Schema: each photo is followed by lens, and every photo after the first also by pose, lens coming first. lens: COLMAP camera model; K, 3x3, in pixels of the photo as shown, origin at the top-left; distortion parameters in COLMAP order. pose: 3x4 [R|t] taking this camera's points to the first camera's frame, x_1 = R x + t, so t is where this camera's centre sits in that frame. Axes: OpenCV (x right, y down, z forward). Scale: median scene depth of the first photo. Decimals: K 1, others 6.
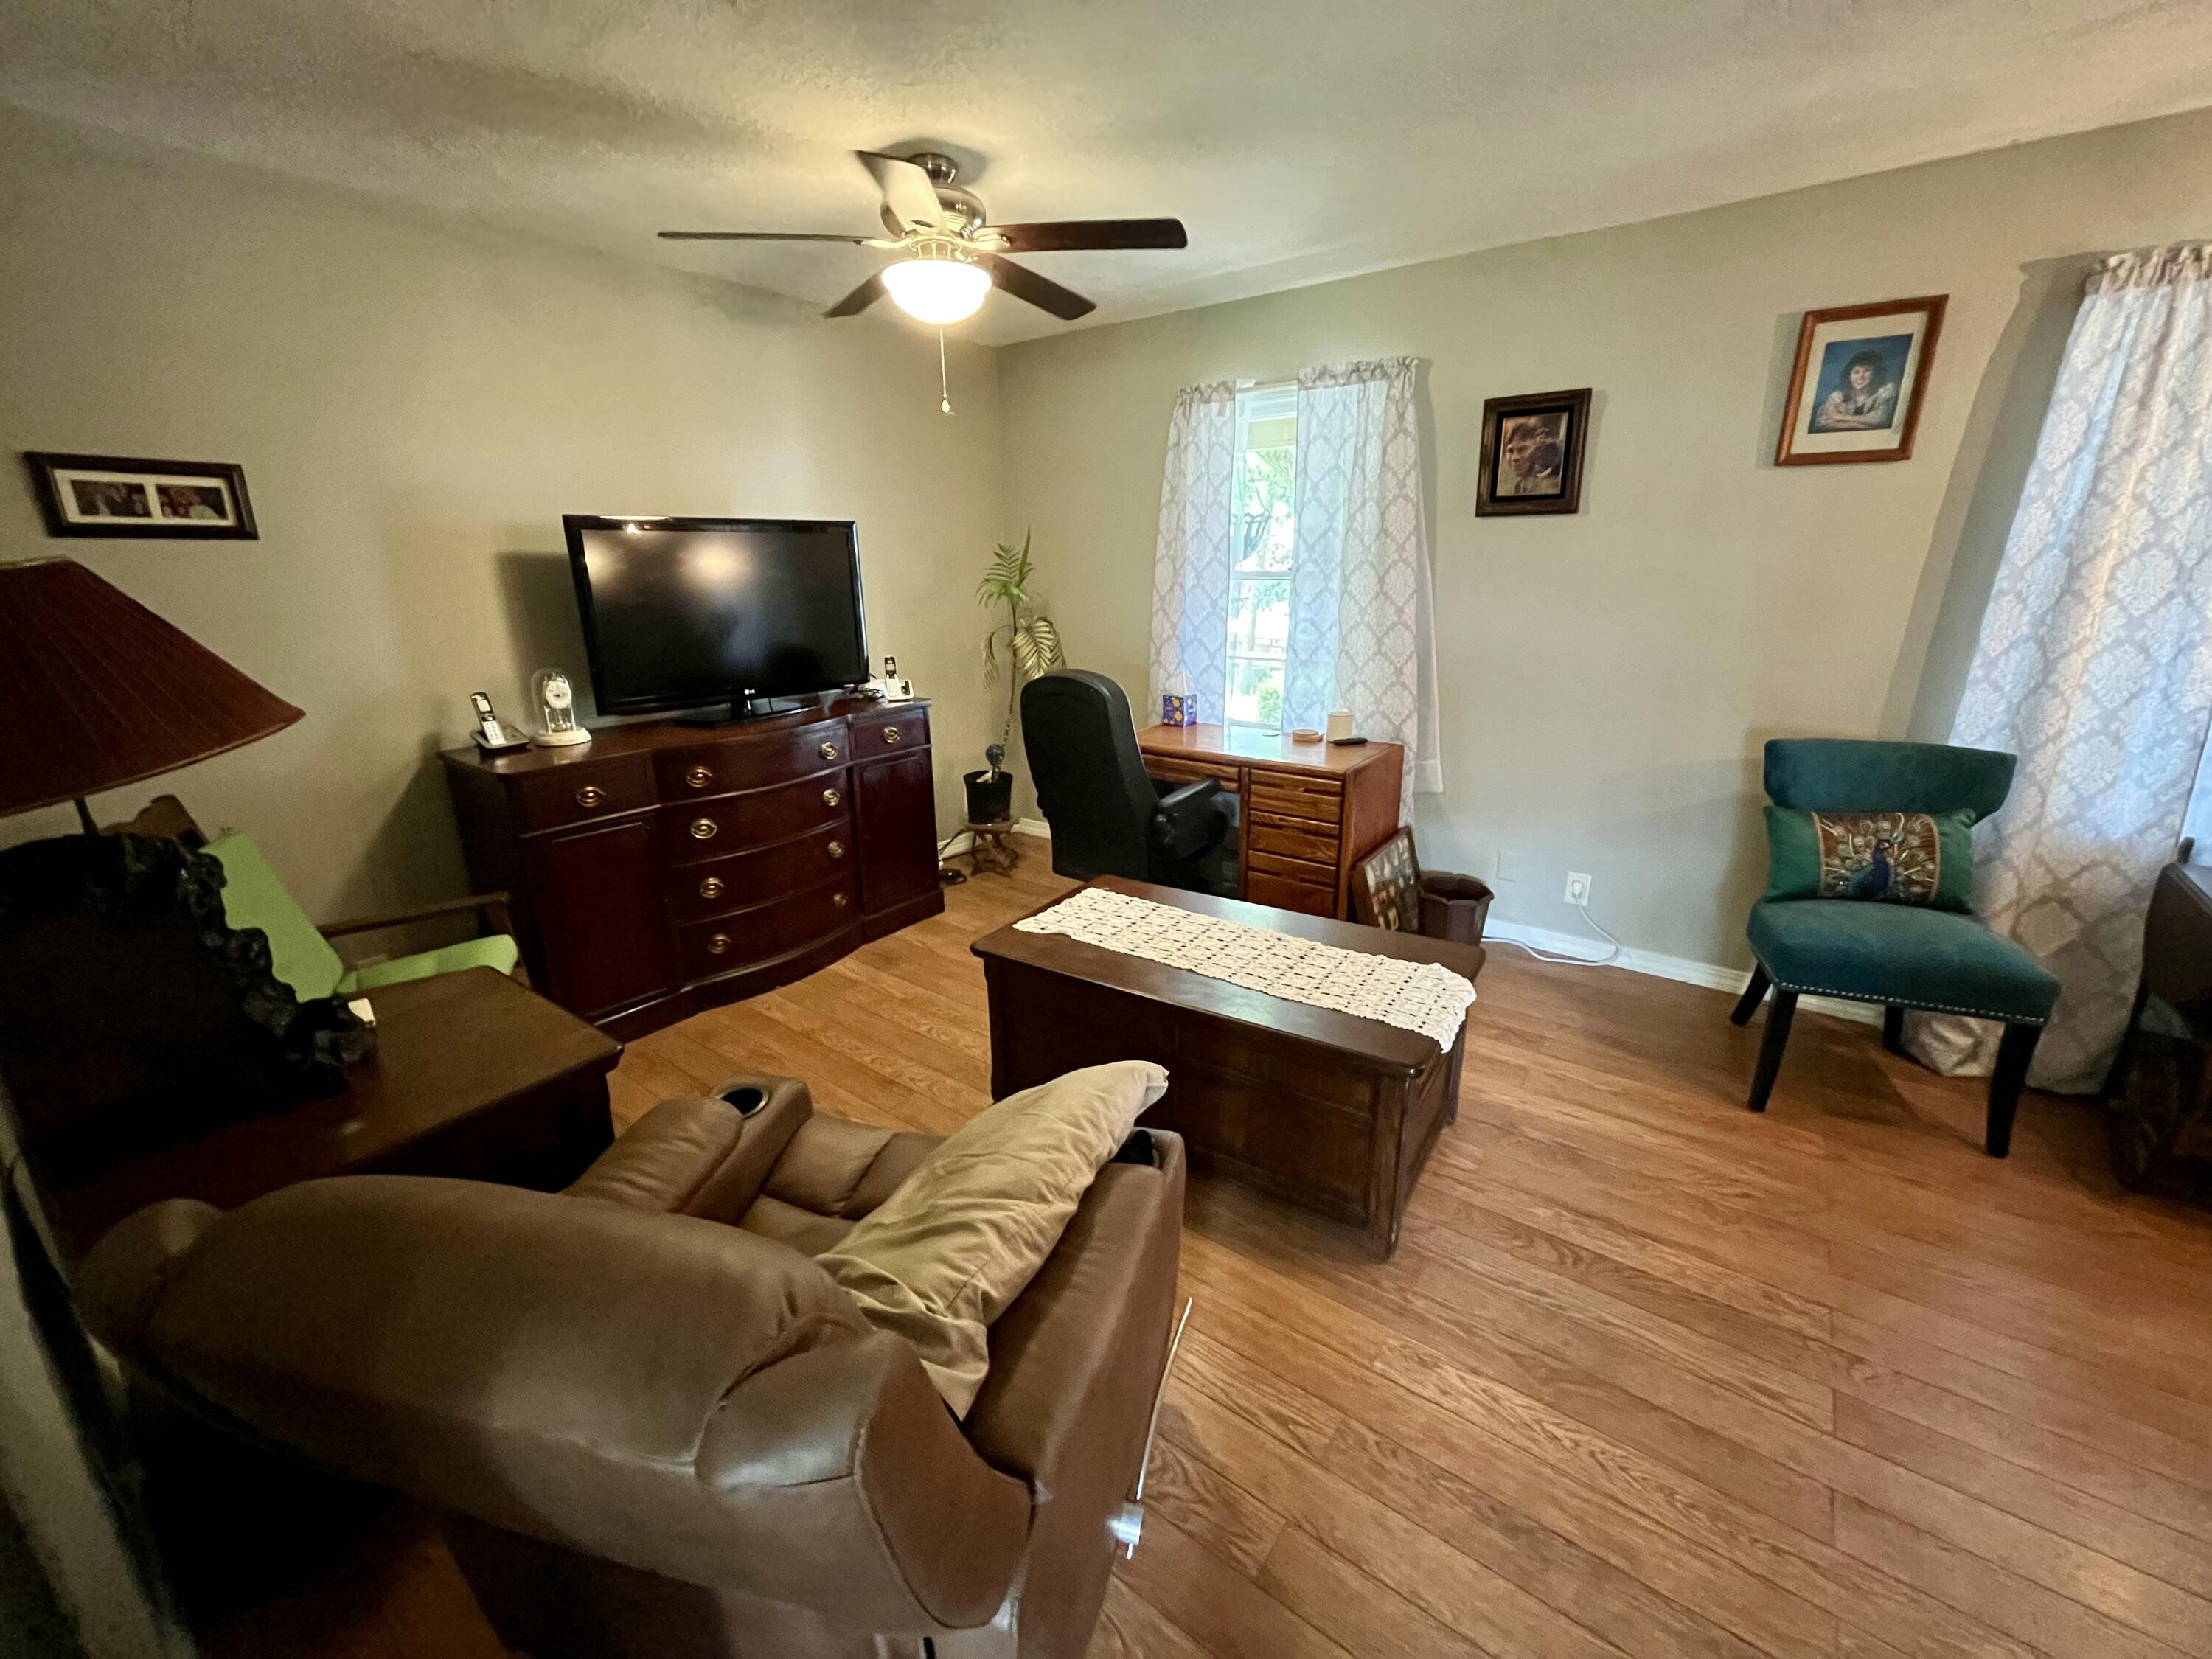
lens RADIAL K [[890.9, 0, 1108.7], [0, 890.9, 826.9], [0, 0, 1]] dist [-0.004605, -0.000418]
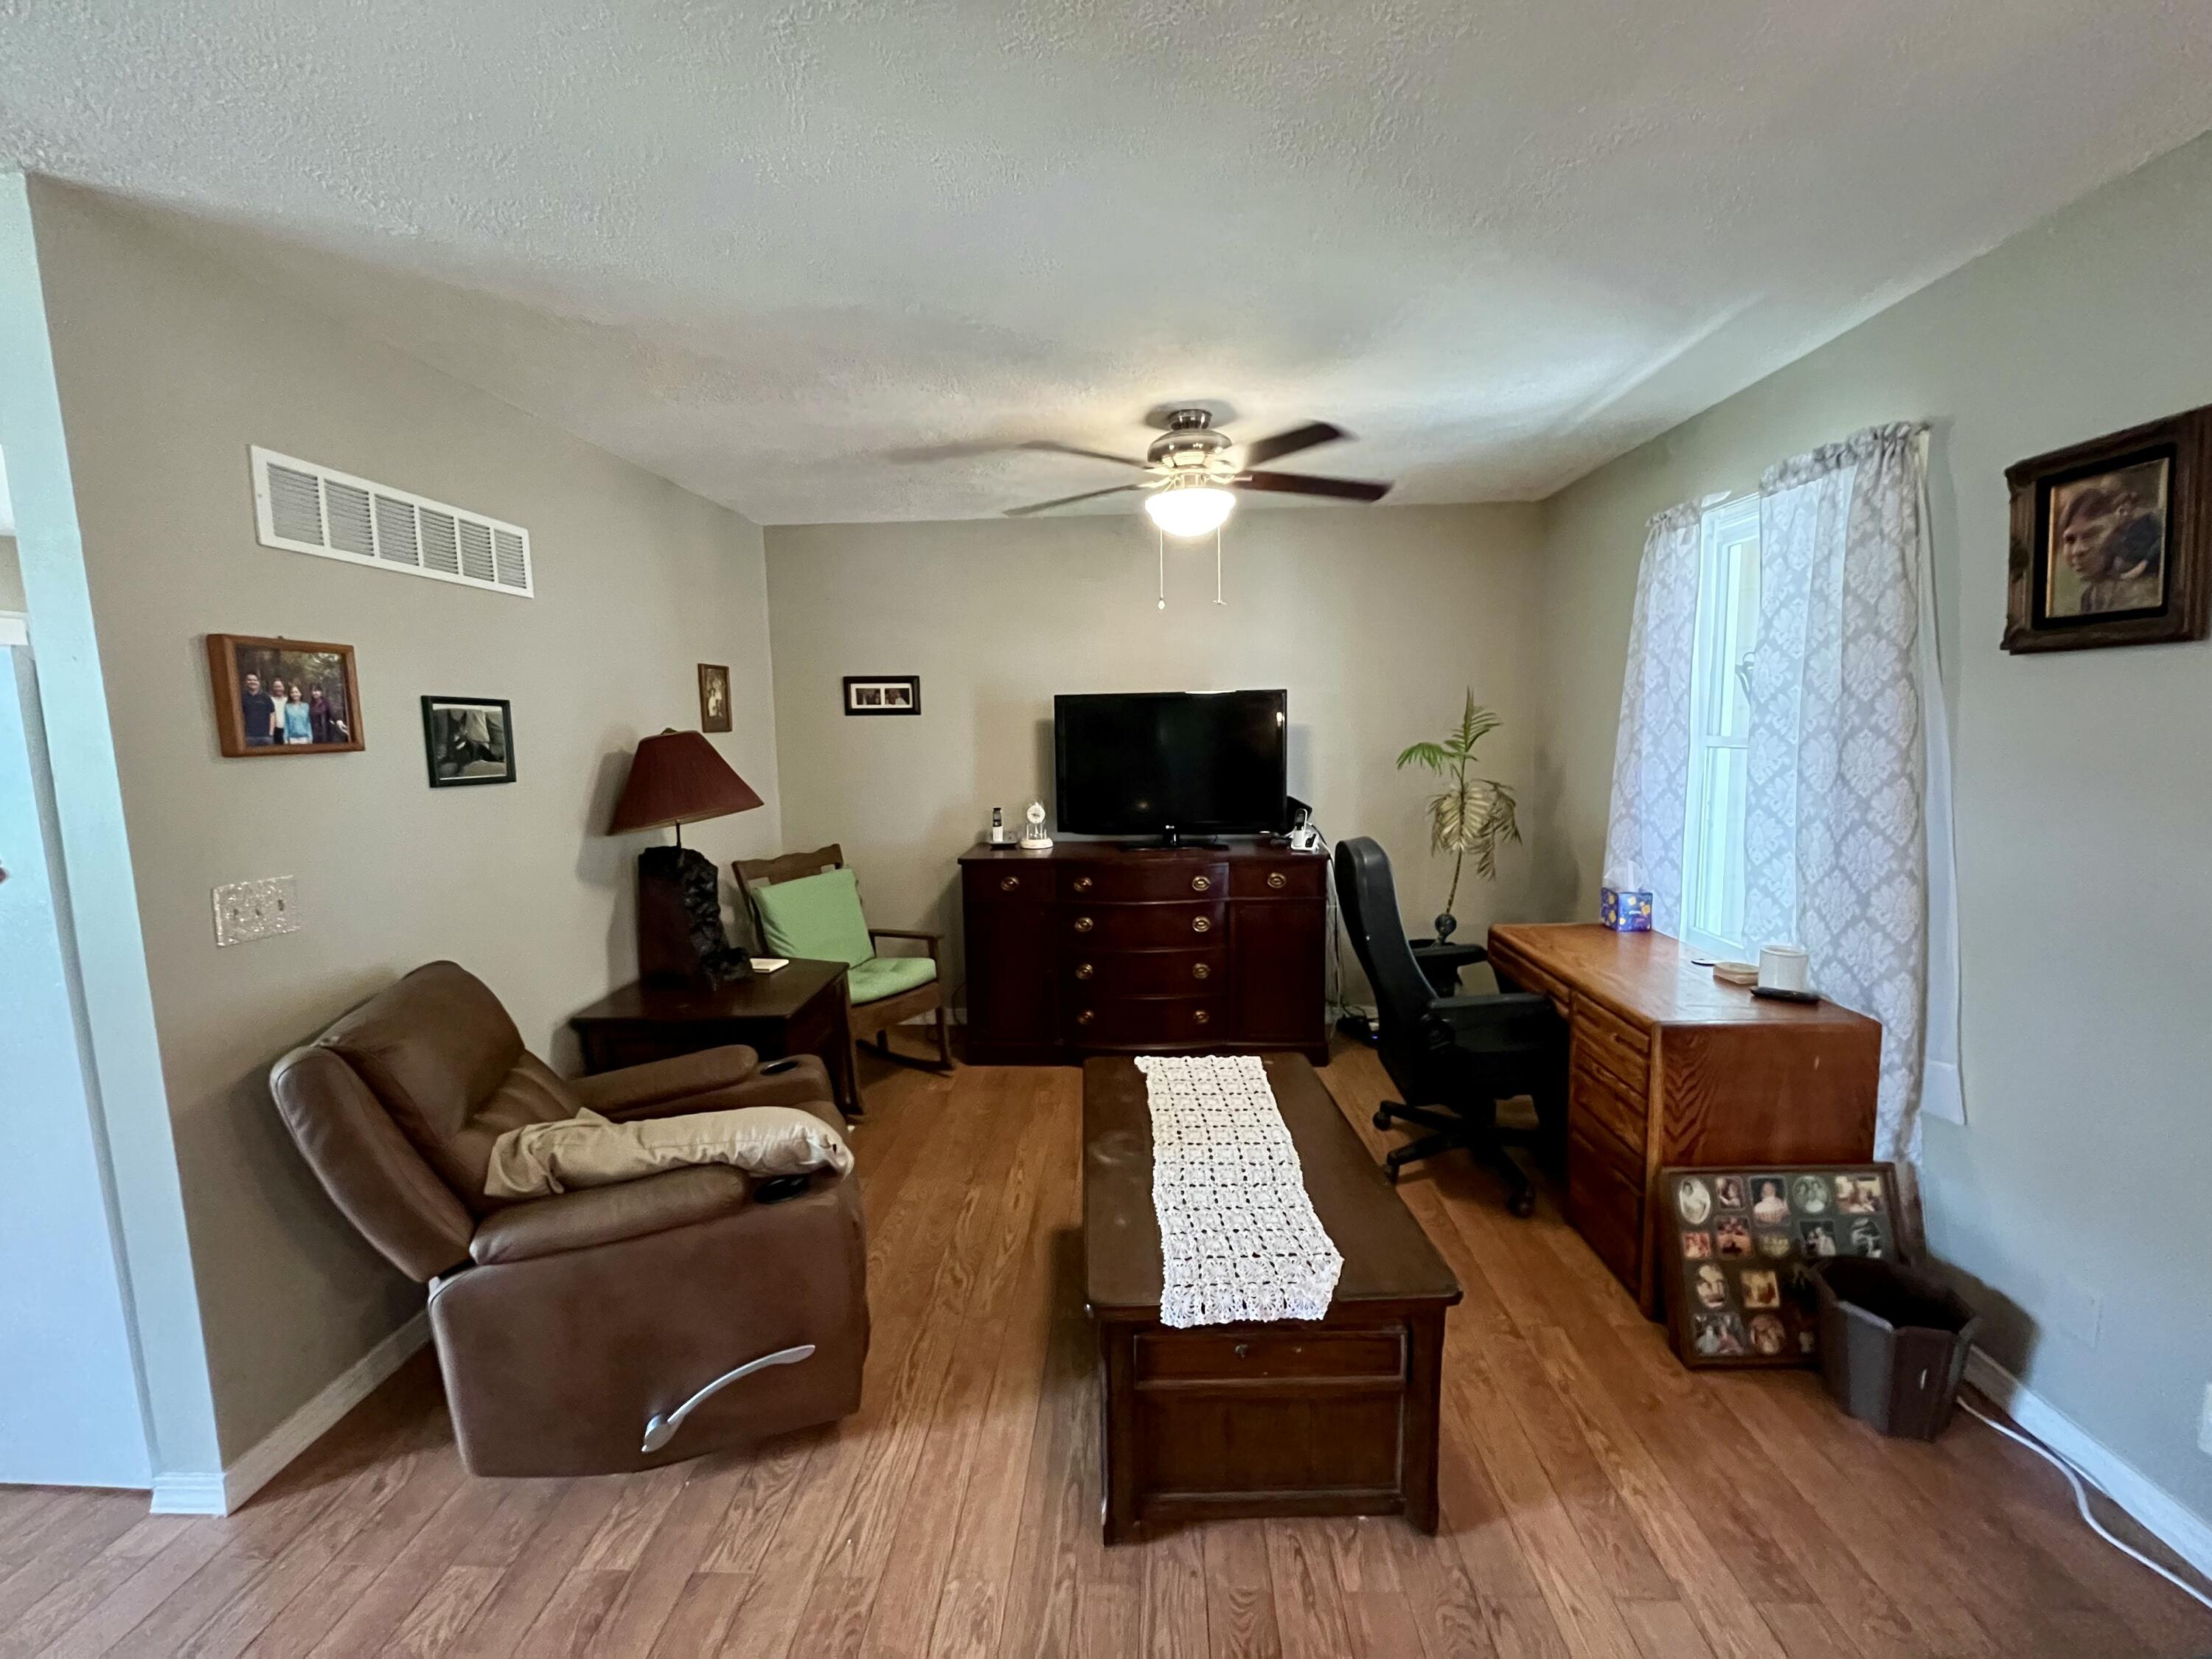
lens RADIAL K [[890.9, 0, 1098.5], [0, 890.9, 822.4], [0, 0, 1]] dist [-0.004605, -0.000418]
pose [[0.556559, 0.094265, -0.825443, 0.568558], [-0.226647, 0.973084, -0.041693, -0.086100], [0.799295, 0.210288, 0.562944, 0.230230]]
